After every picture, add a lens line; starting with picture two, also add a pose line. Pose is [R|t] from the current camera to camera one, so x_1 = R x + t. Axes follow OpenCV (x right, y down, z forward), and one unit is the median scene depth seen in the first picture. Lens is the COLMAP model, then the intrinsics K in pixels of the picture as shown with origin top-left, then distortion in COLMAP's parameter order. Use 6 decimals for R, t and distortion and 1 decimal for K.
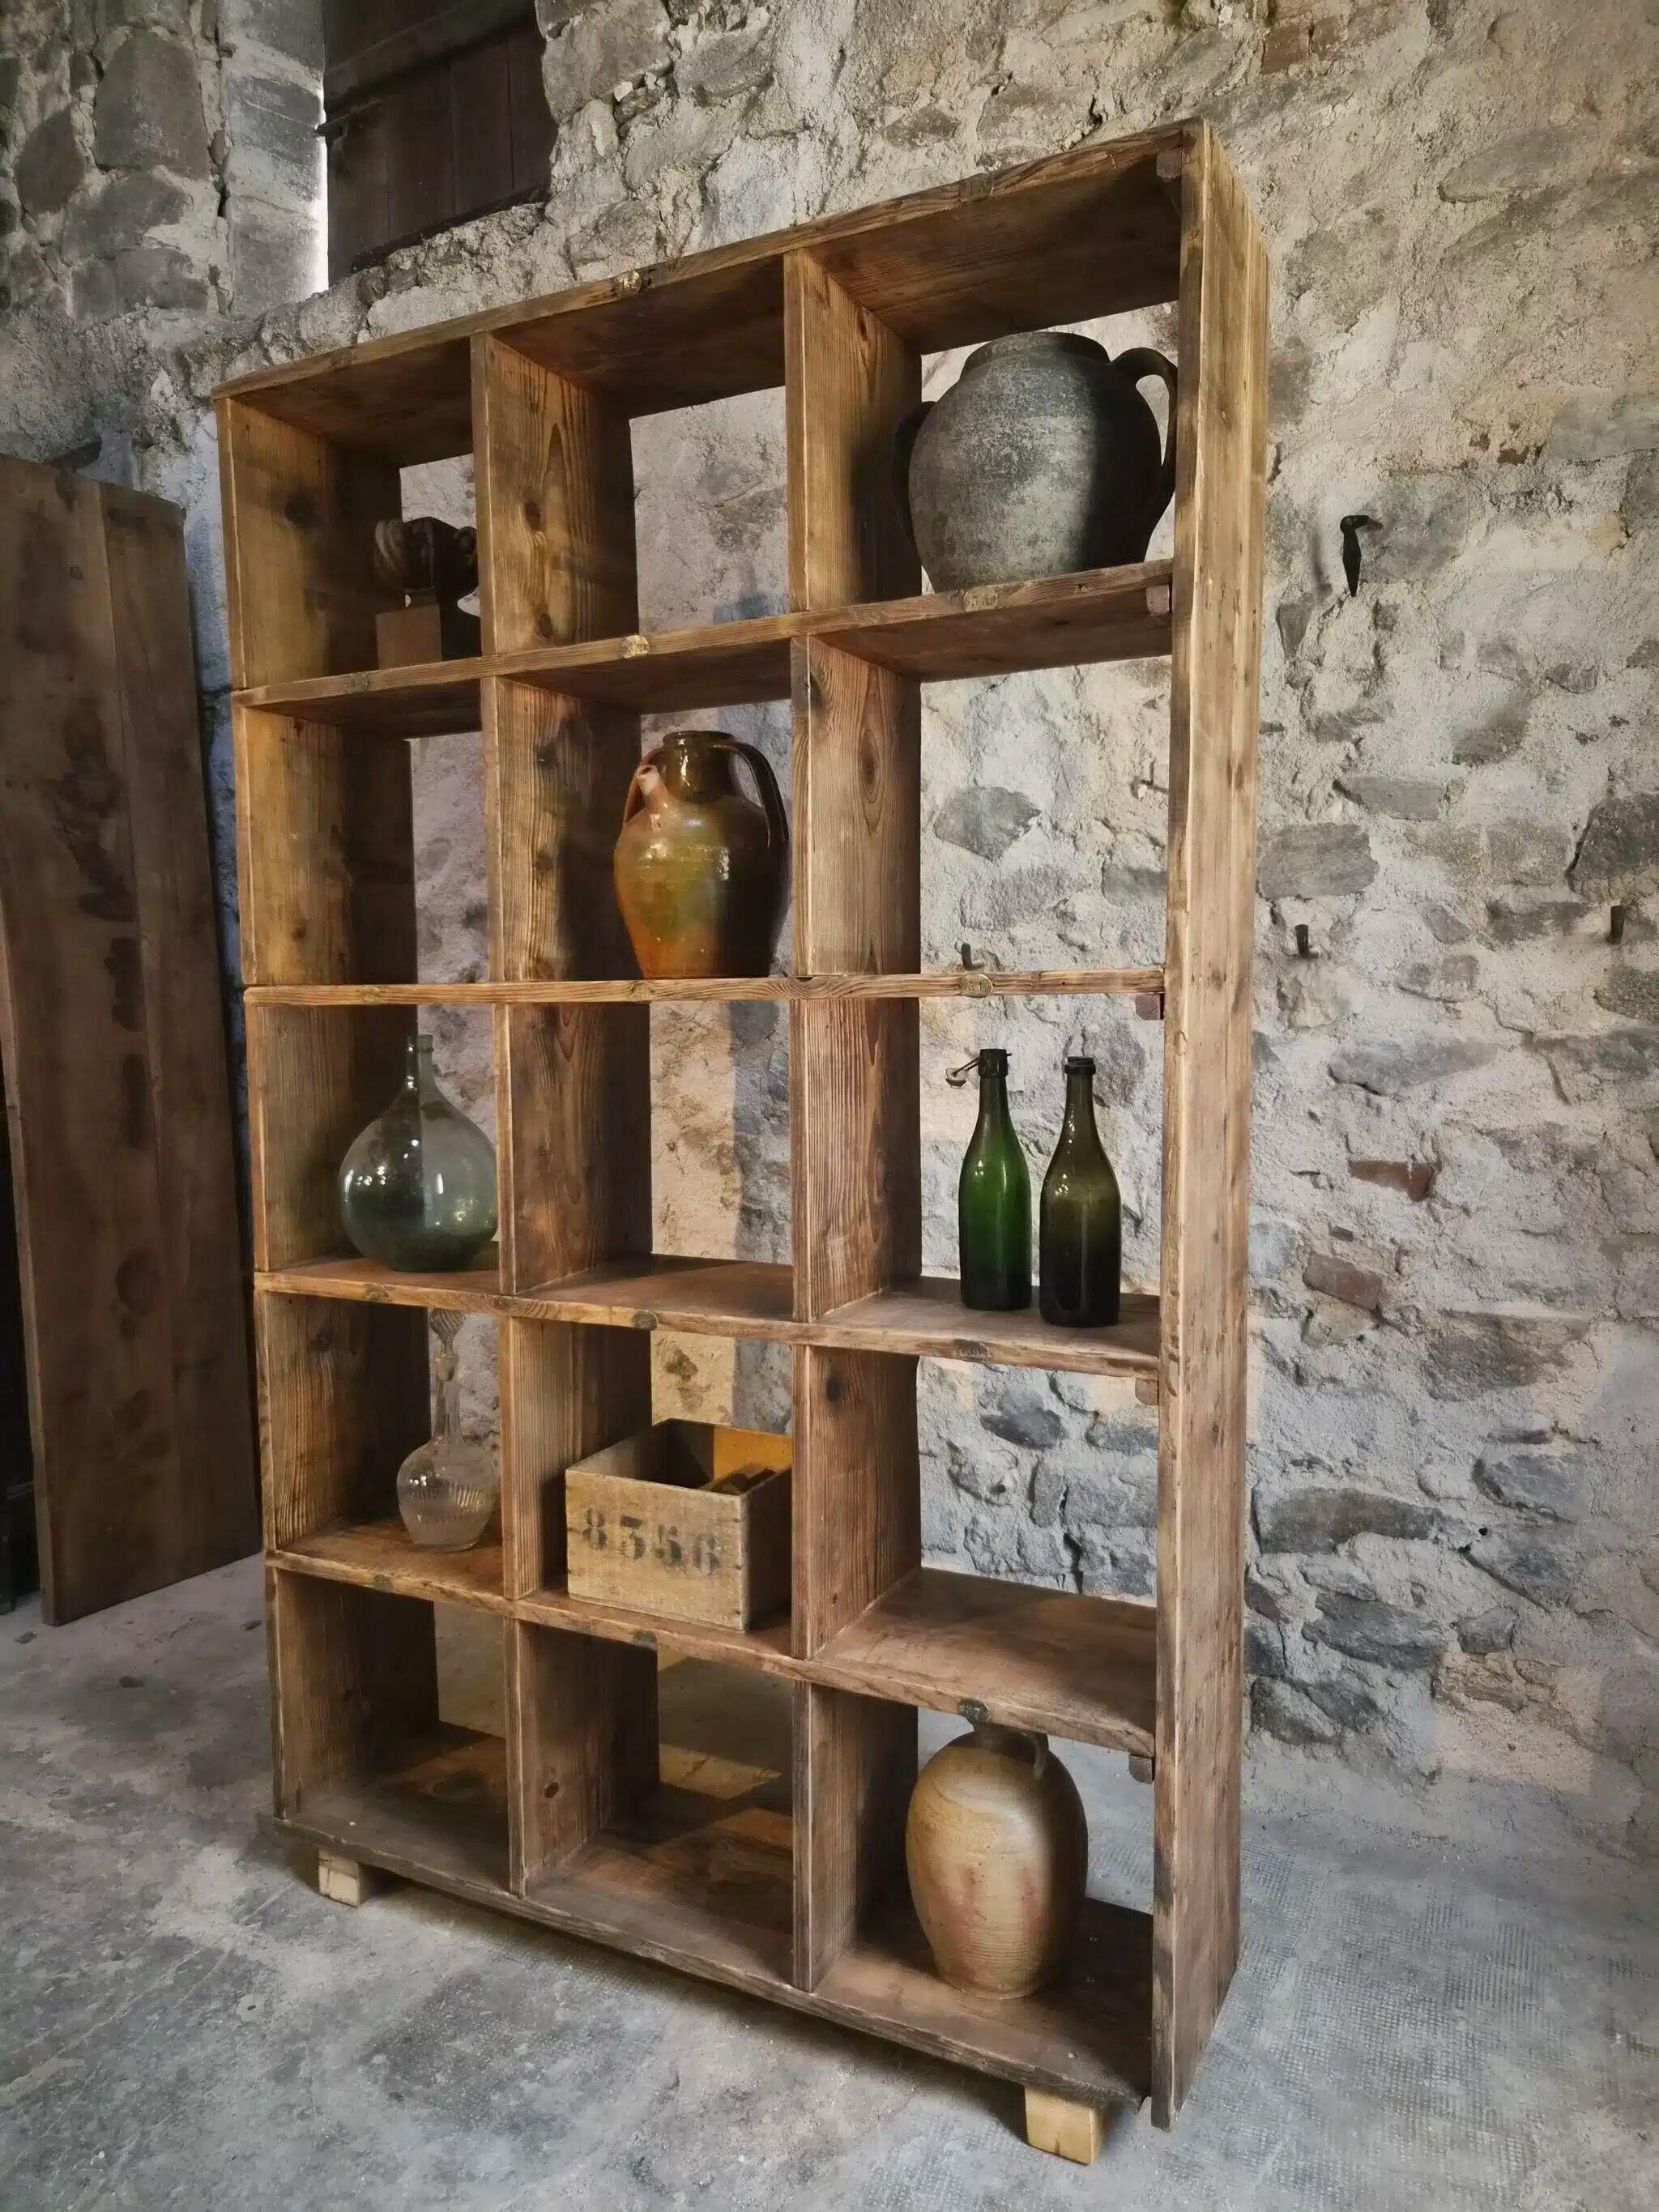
lens RADIAL K [[1502.1, 0, 833.8], [0, 1502.1, 1111.0], [0, 0, 1]] dist [0.063849, -0.048564]
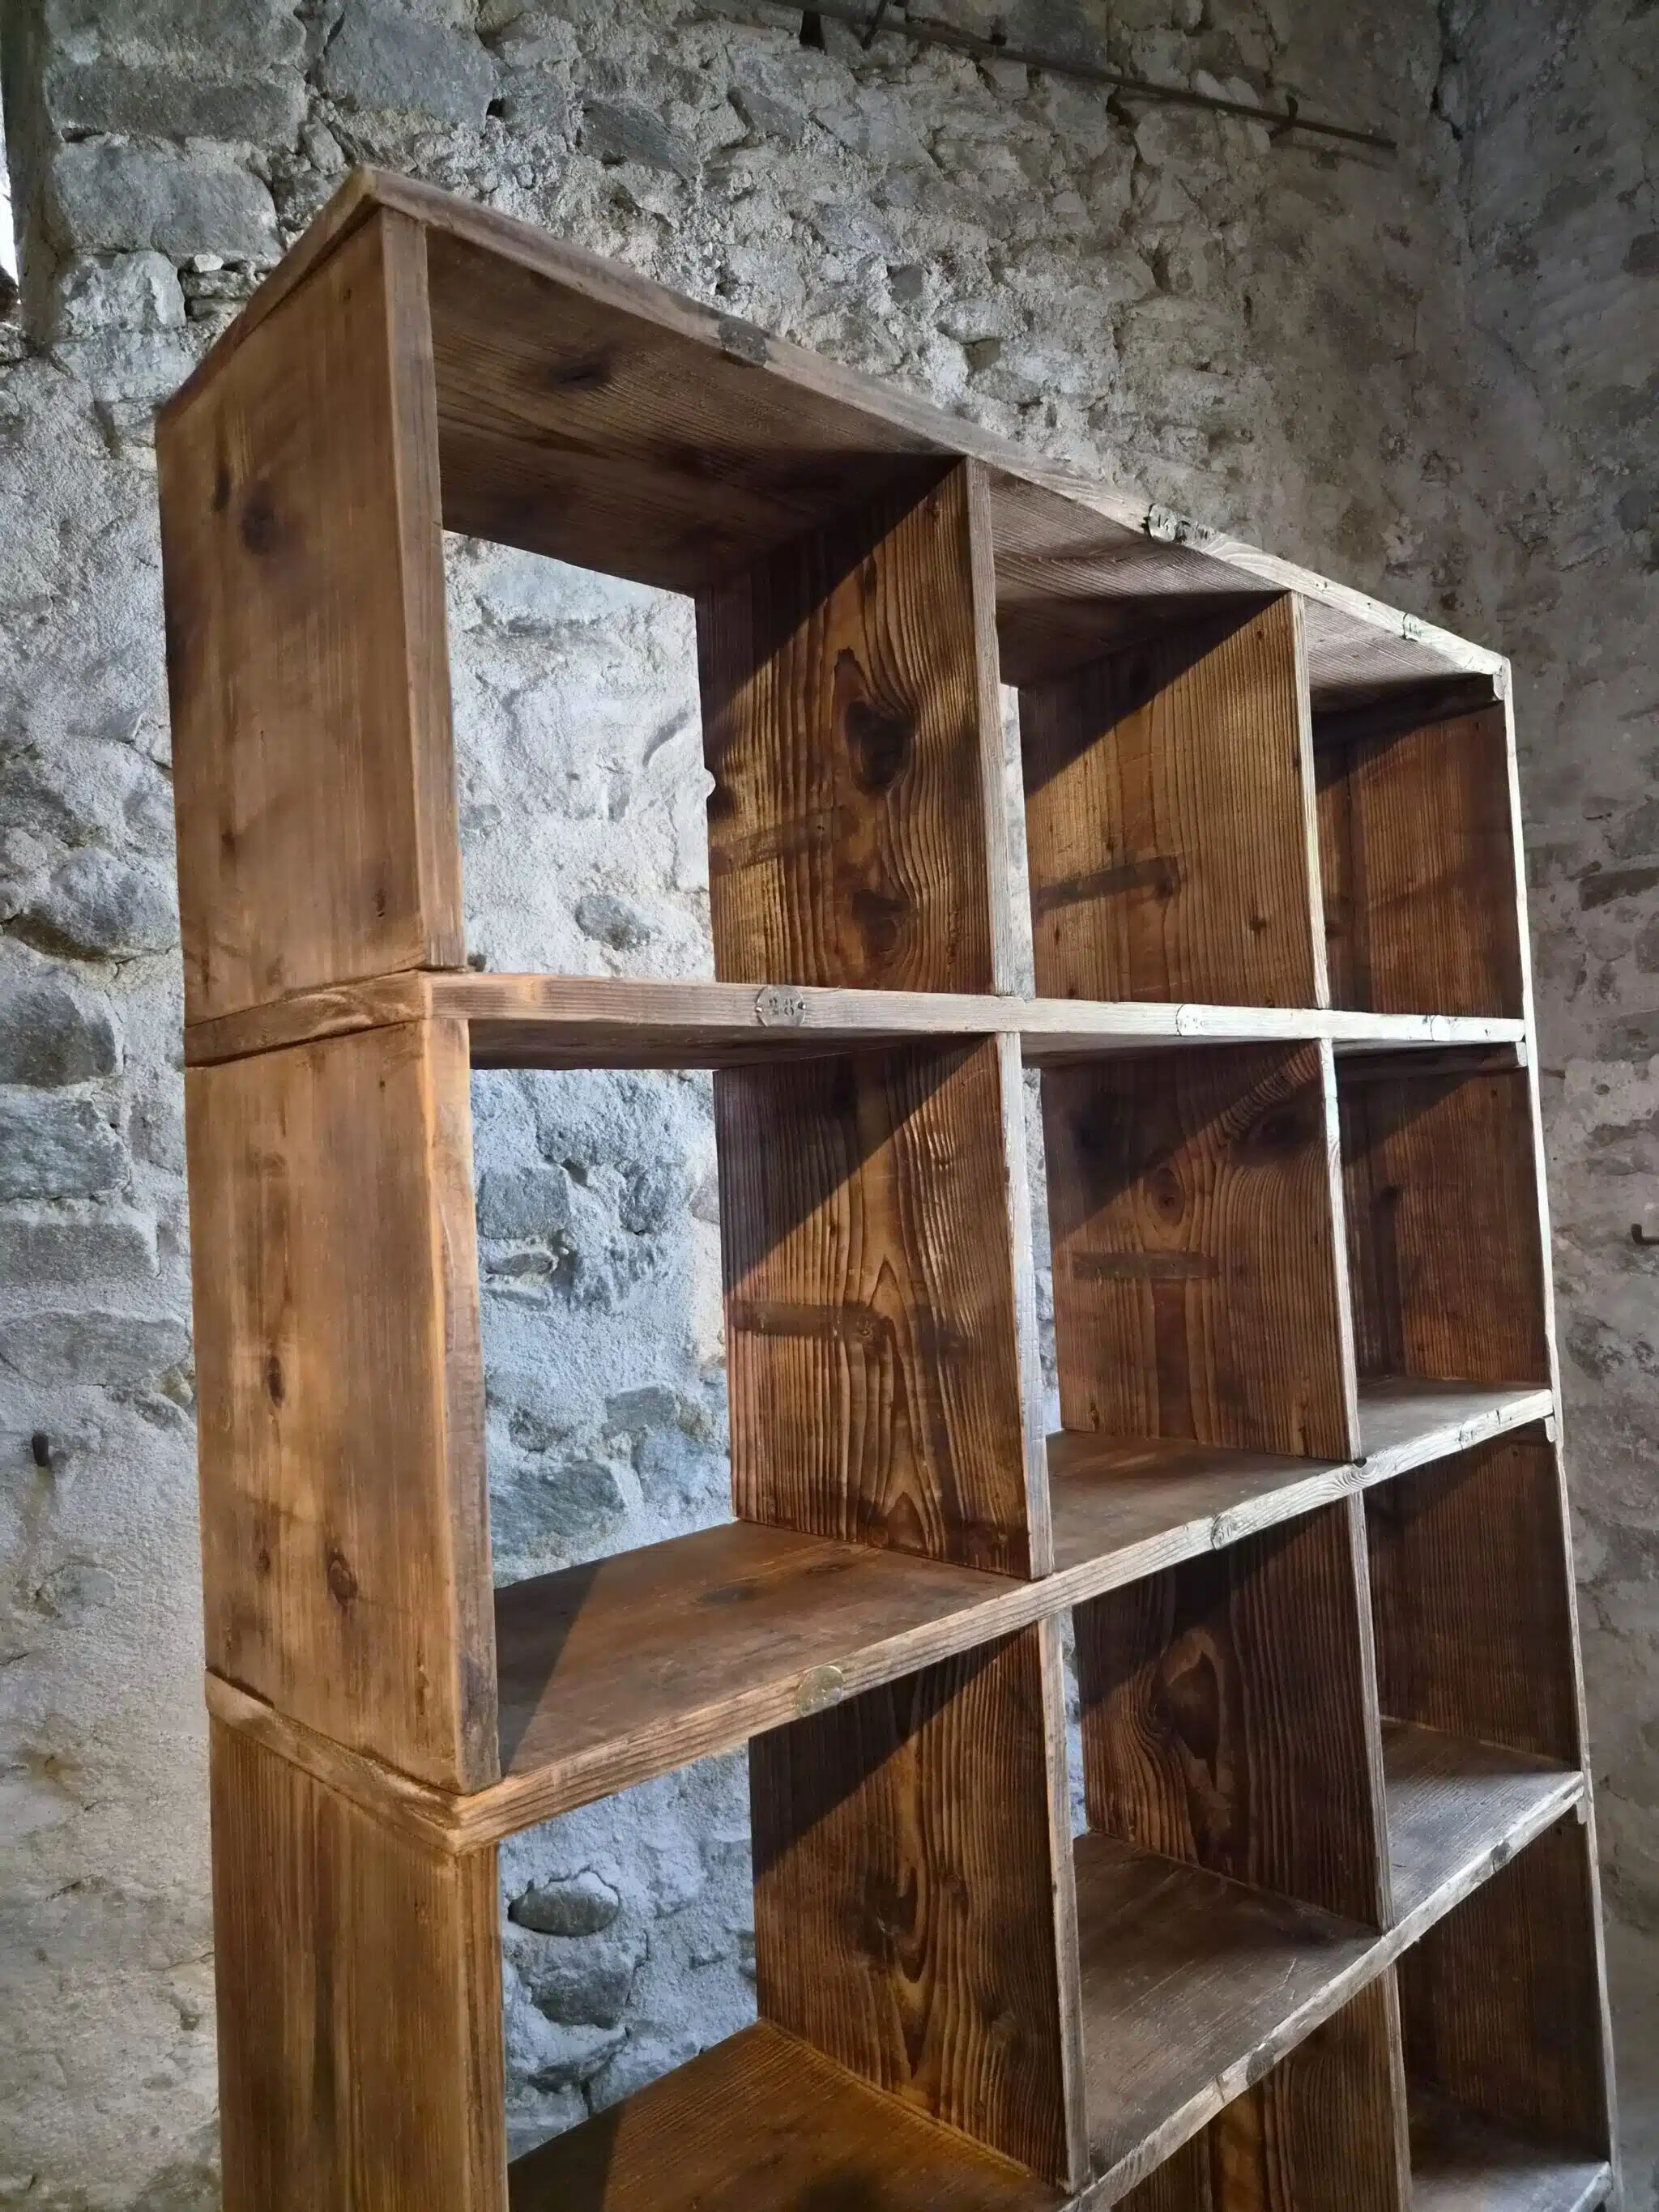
lens RADIAL K [[1499.8, 0, 850.5], [0, 1499.8, 1116.0], [0, 0, 1]] dist [0.061002, -0.045171]
pose [[0.583578, 0.013811, 0.811939, -0.675851], [0.128424, 0.985703, -0.109070, -0.148489], [-0.801838, 0.167924, 0.573462, 0.454162]]
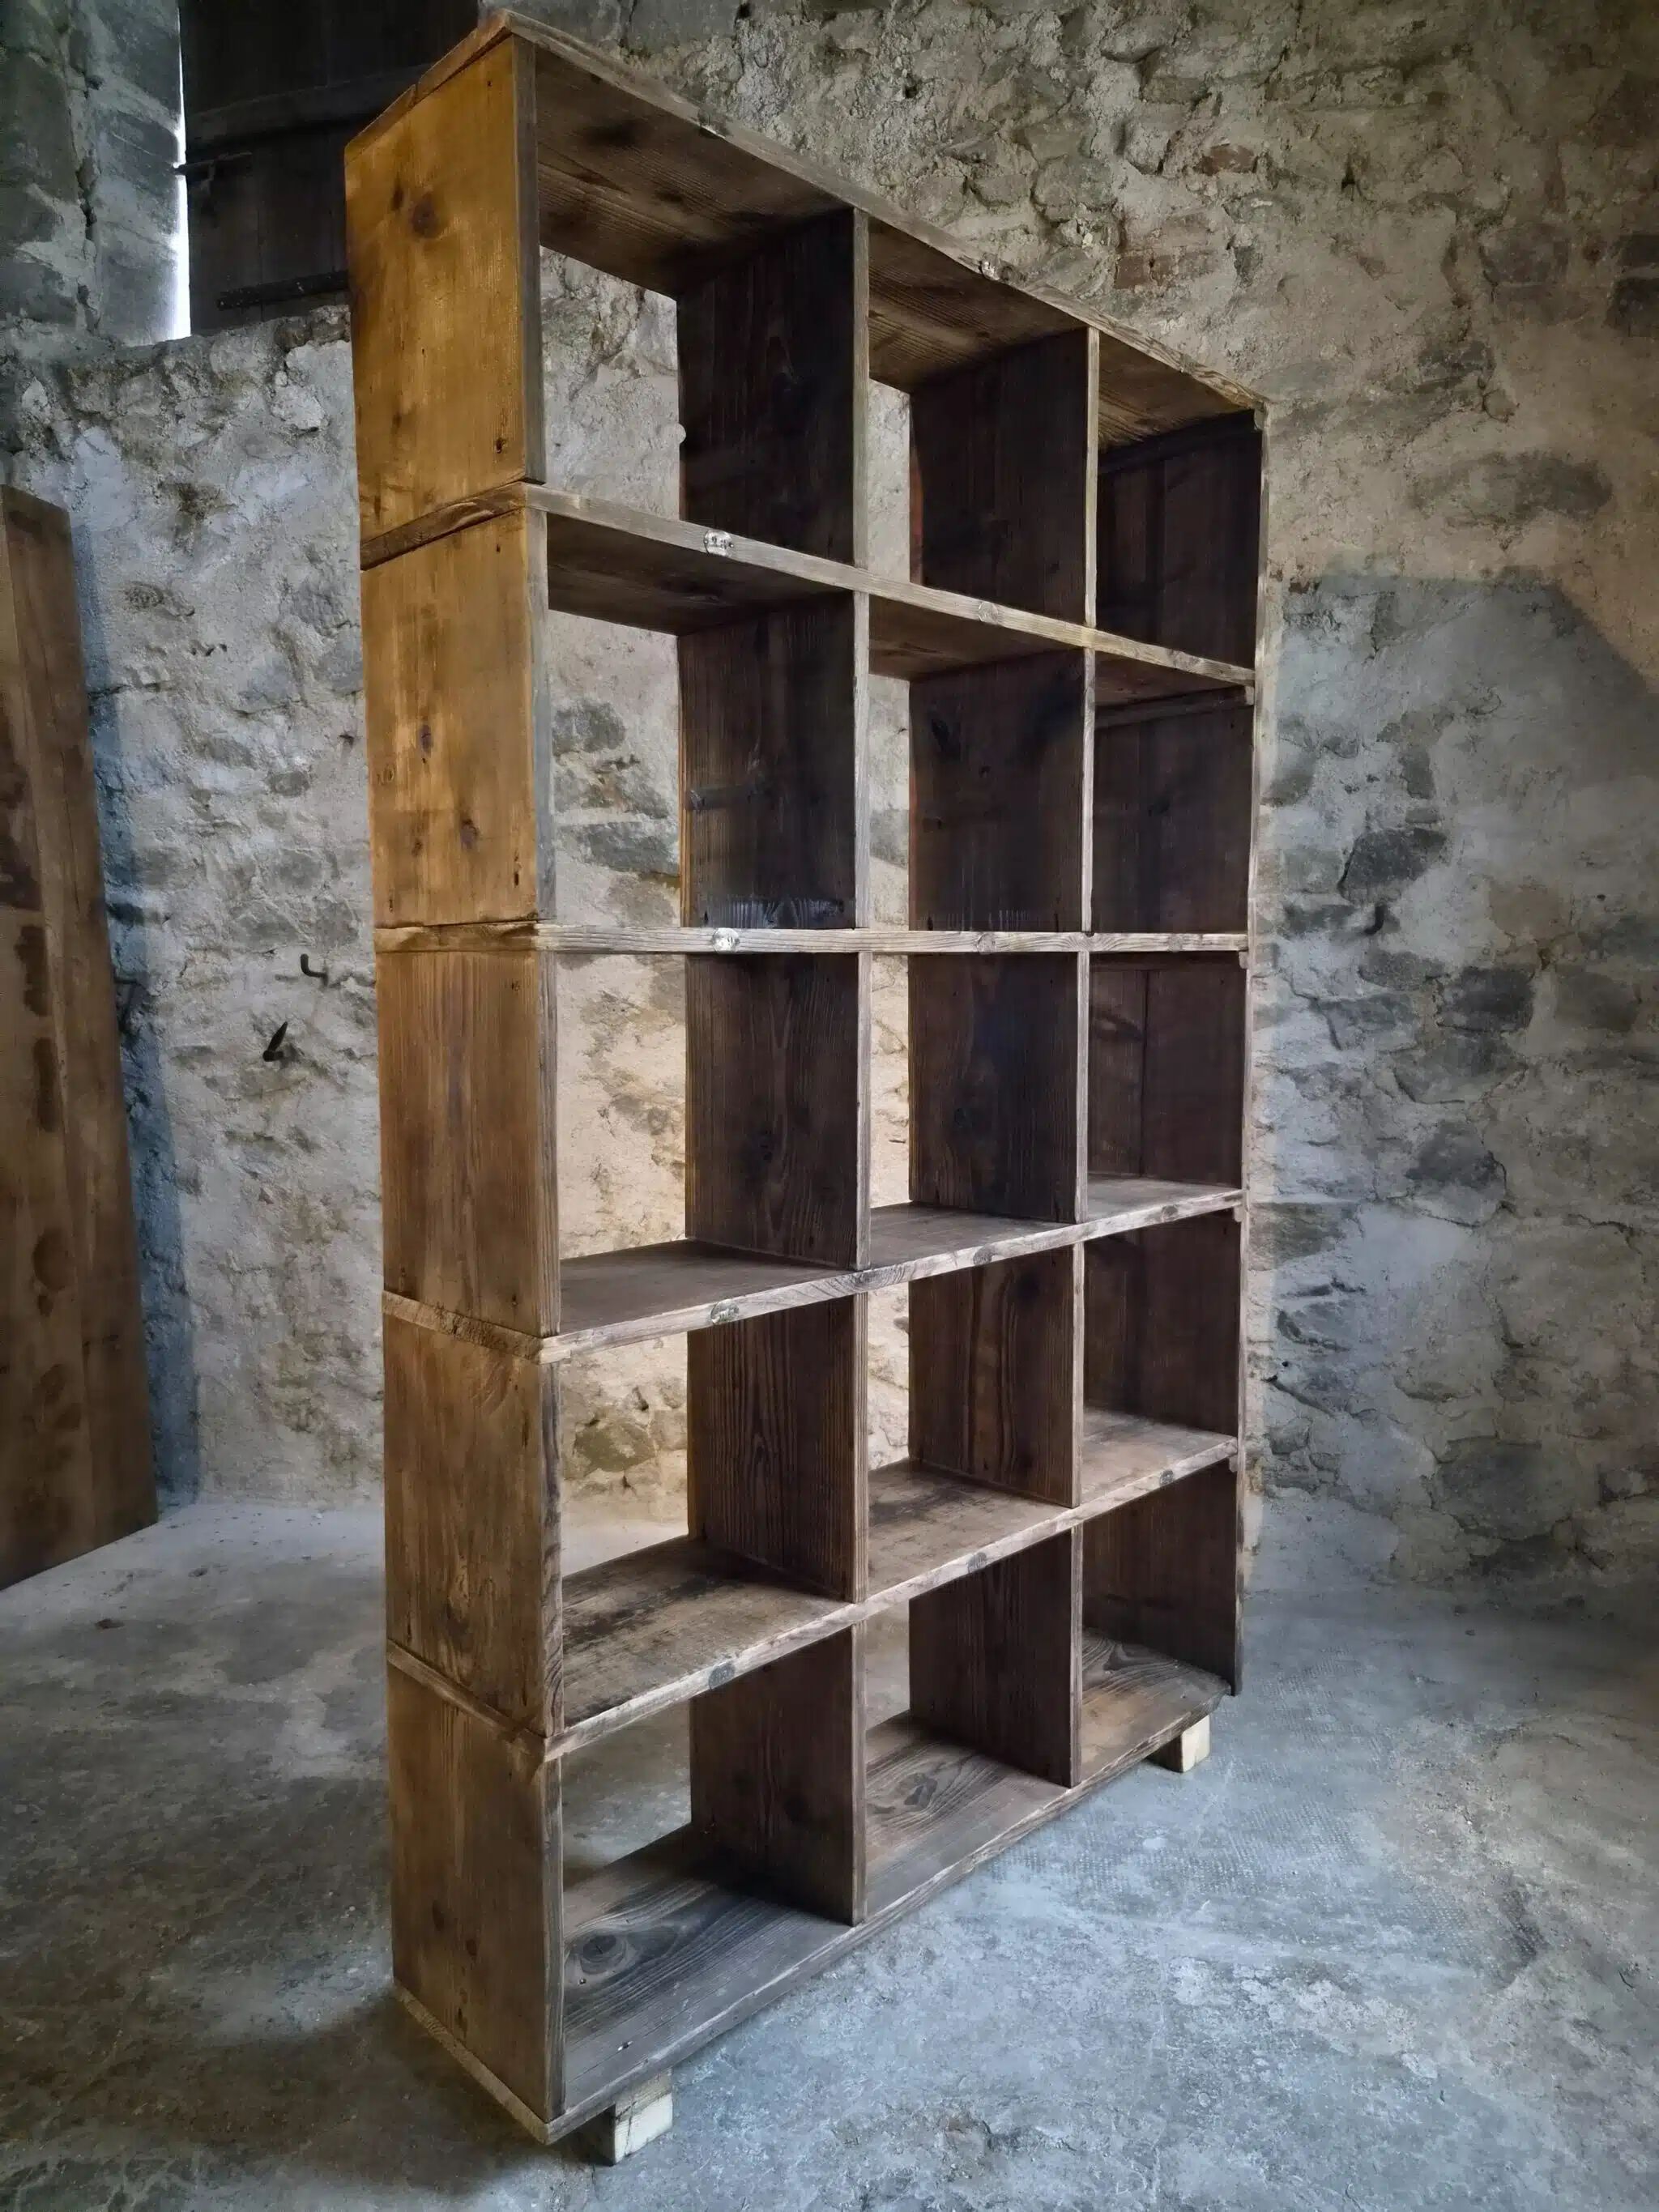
lens RADIAL K [[1502.1, 0, 841.0], [0, 1502.1, 1124.5], [0, 0, 1]] dist [0.063849, -0.048564]
pose [[0.961833, -0.017518, 0.273077, -0.317766], [0.022805, 0.999609, -0.016198, 0.071330], [-0.272686, 0.021807, 0.961856, -0.199665]]
